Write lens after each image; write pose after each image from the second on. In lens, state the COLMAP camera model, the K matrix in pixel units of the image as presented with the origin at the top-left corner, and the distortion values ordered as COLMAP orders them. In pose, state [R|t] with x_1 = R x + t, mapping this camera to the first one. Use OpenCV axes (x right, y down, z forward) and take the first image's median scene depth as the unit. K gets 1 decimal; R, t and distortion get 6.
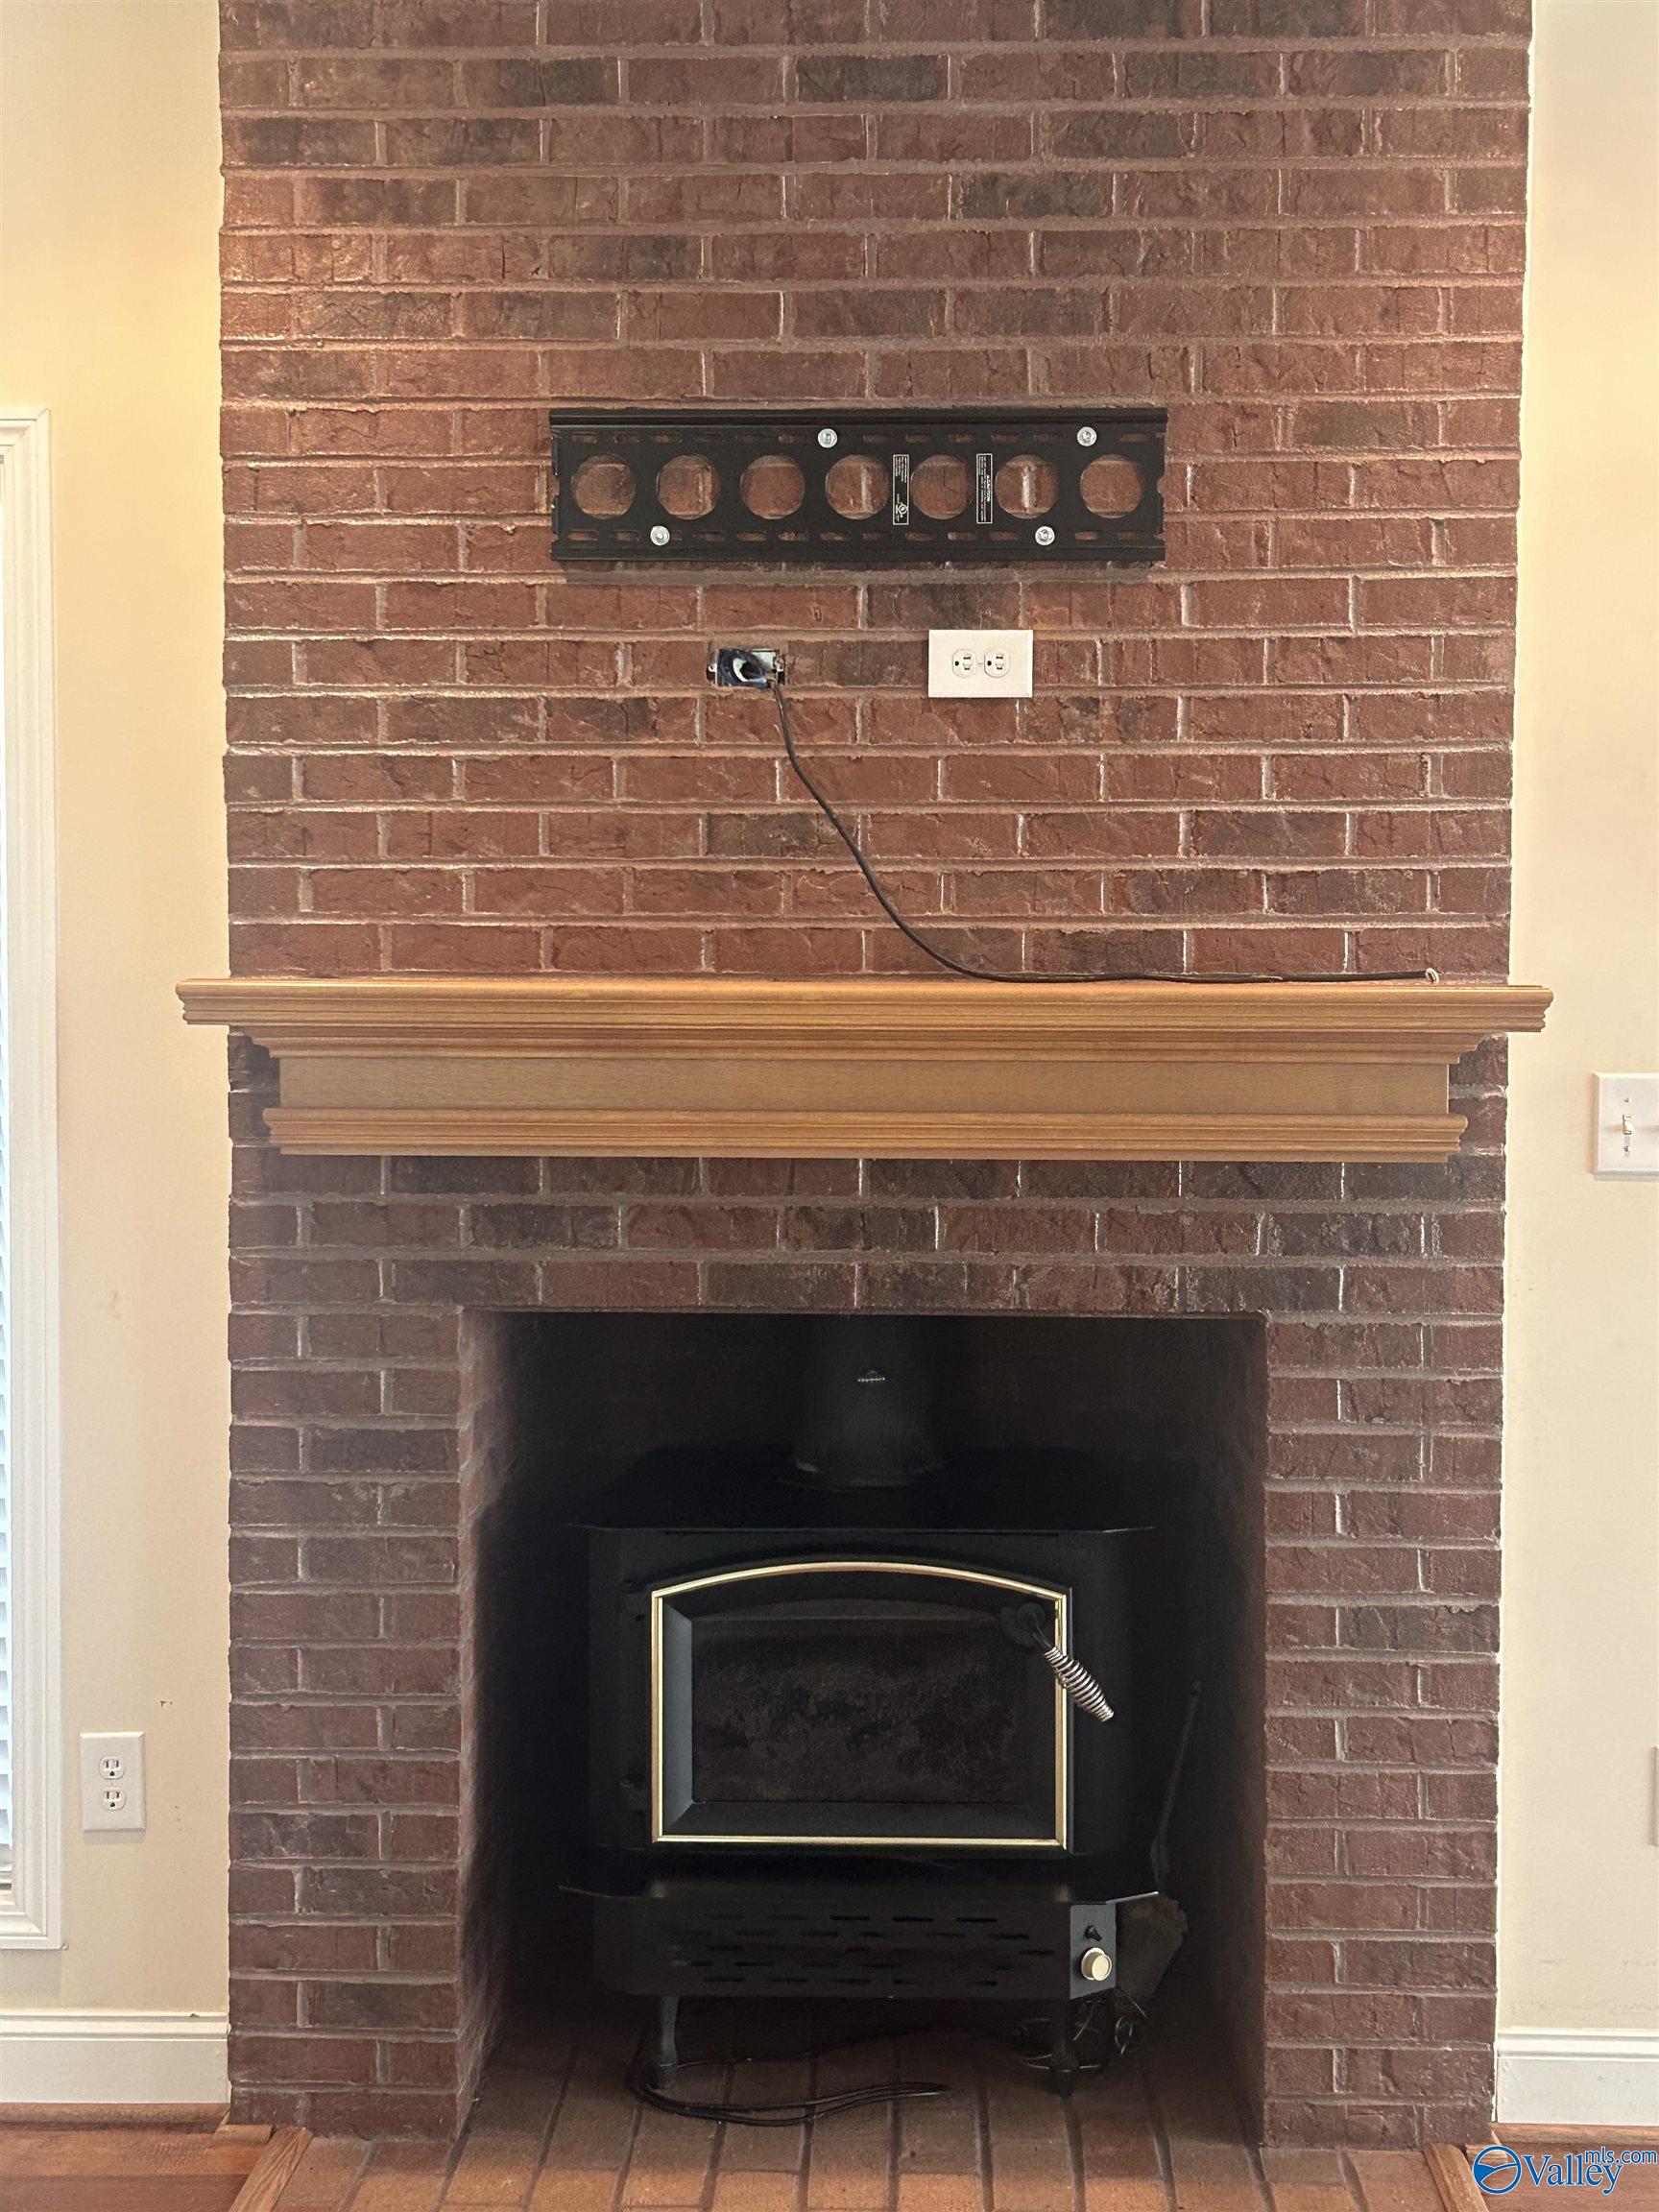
lens RADIAL K [[2983.1, 0, 831.3], [0, 2983.1, 1107.4], [0, 0, 1]] dist [0.026743, 0.000000]
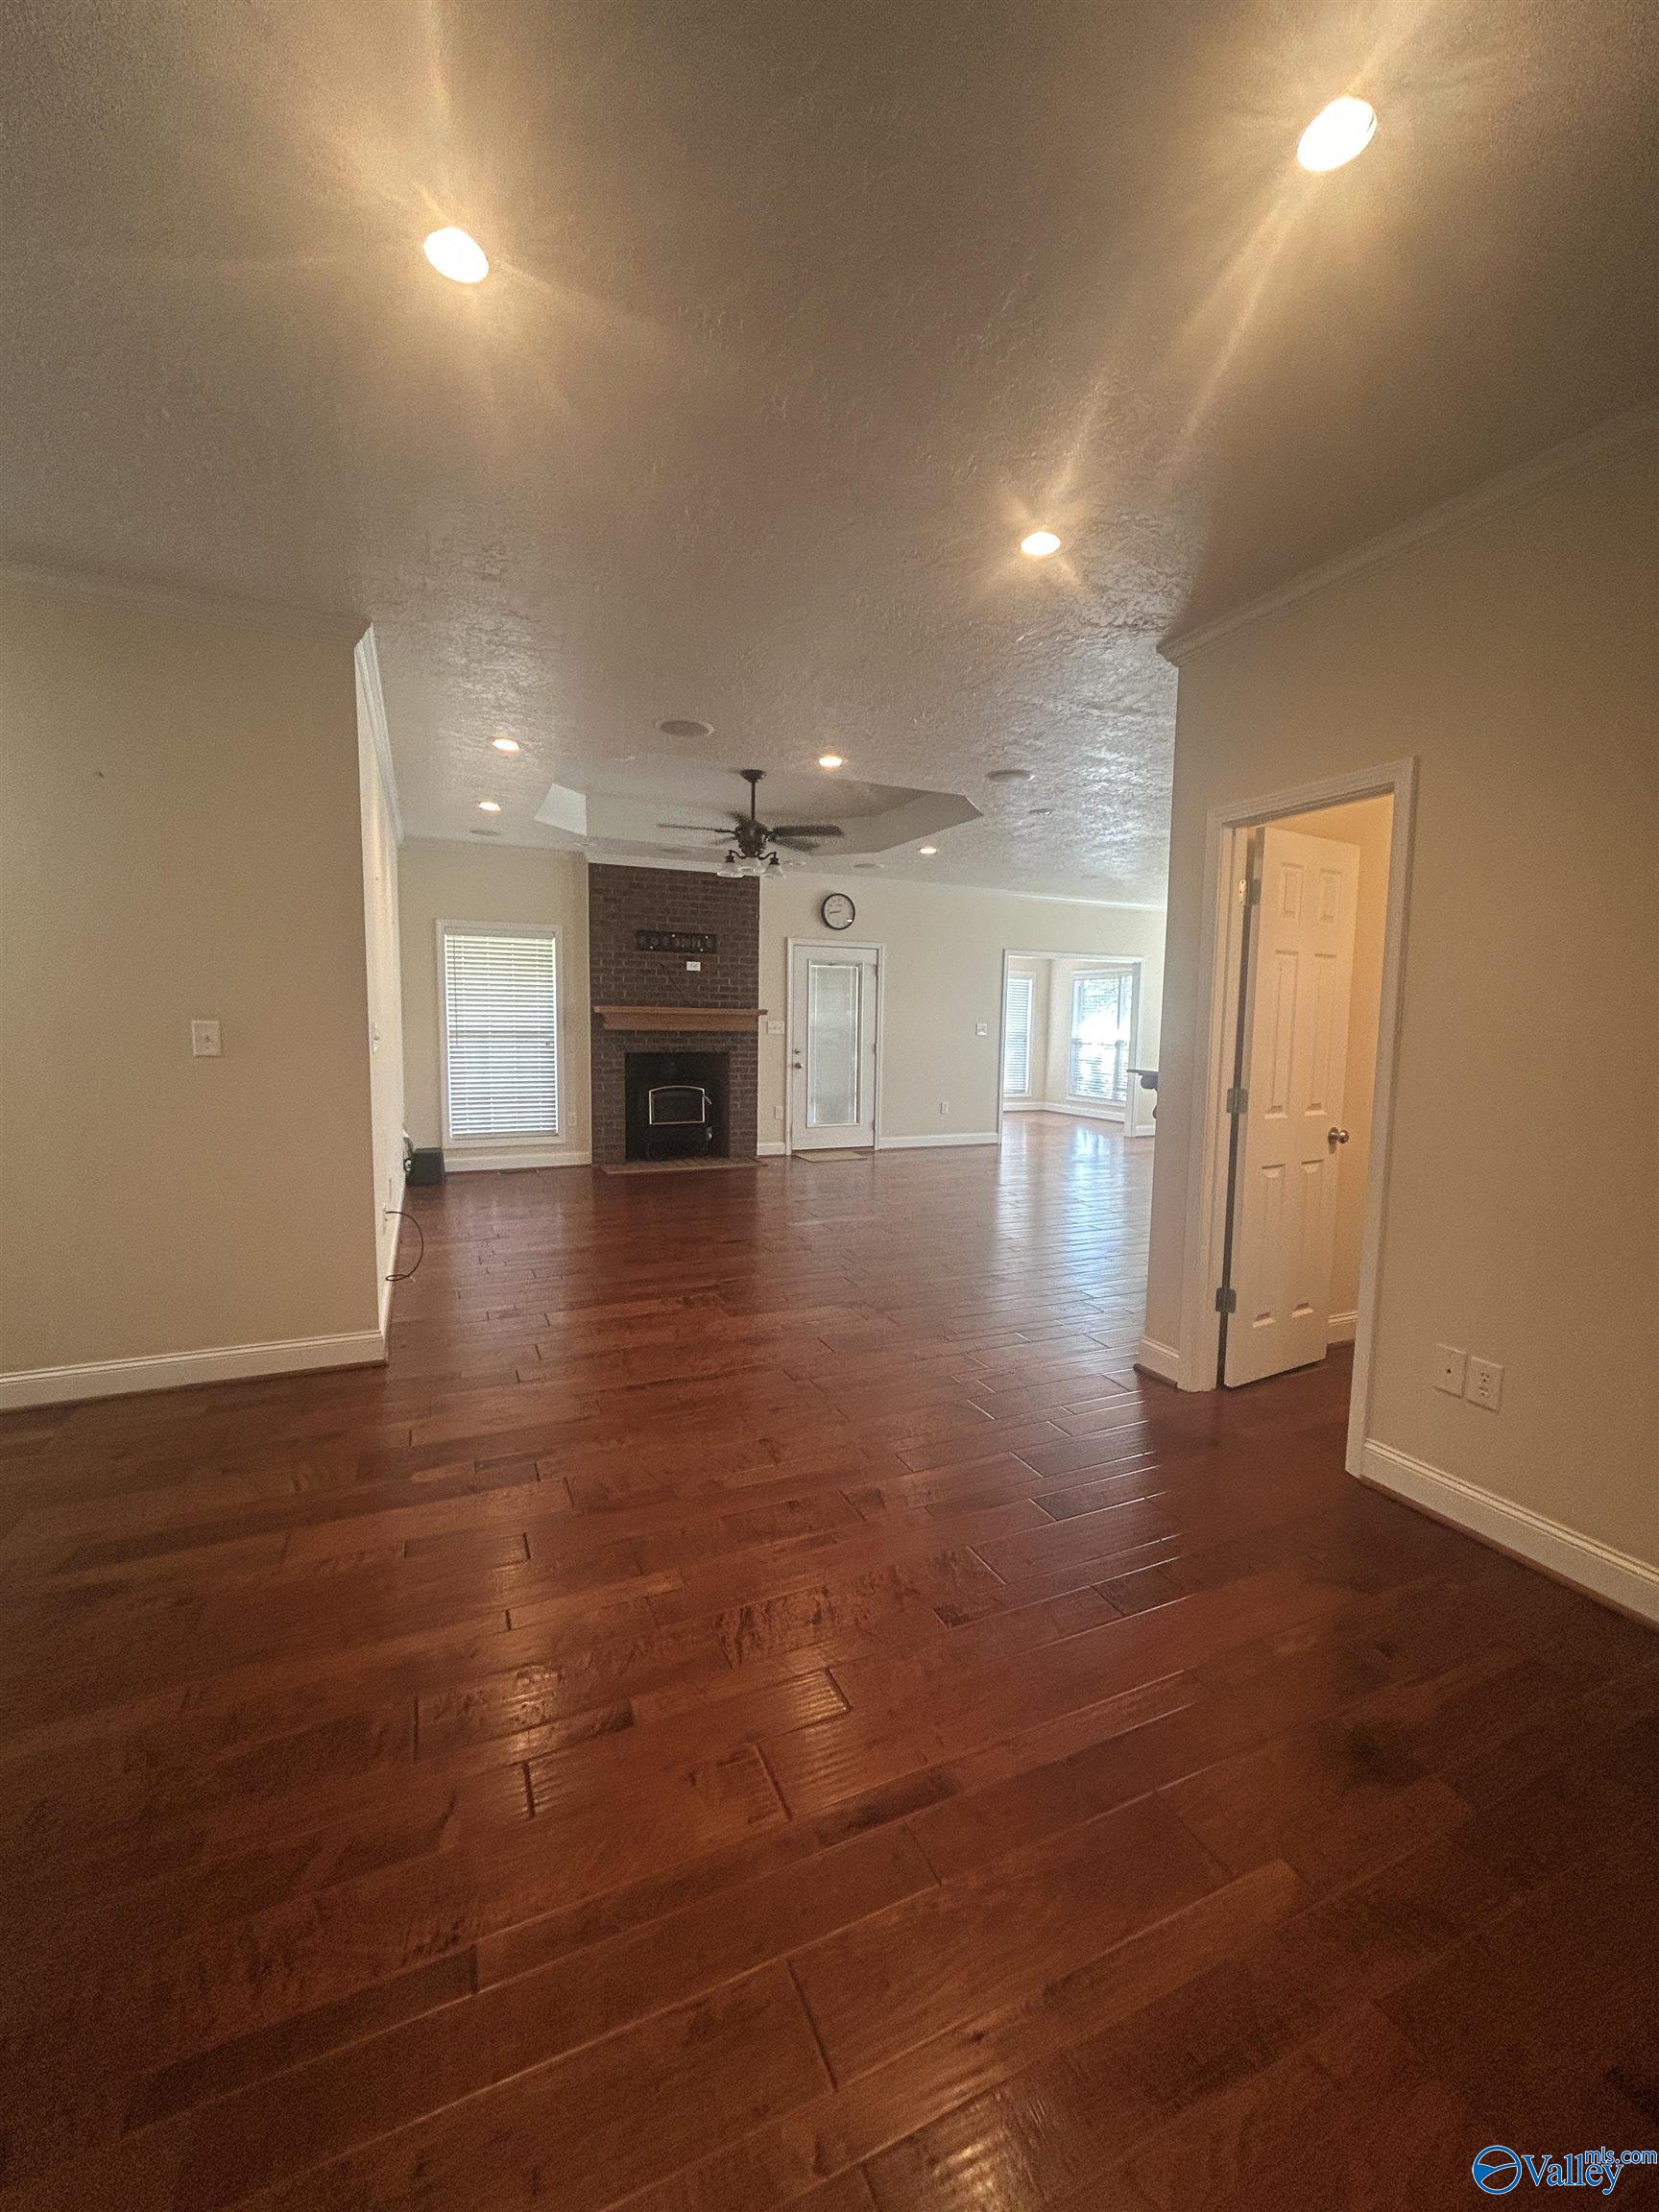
lens RADIAL K [[893.9, 0, 843.9], [0, 893.9, 1121.0], [0, 0, 1]] dist [0.001006, -0.000139]
pose [[0.900084, -0.042464, 0.433643, -0.610411], [0.008499, 0.996761, 0.079964, 0.066973], [-0.435634, -0.068289, 0.897530, -1.247859]]
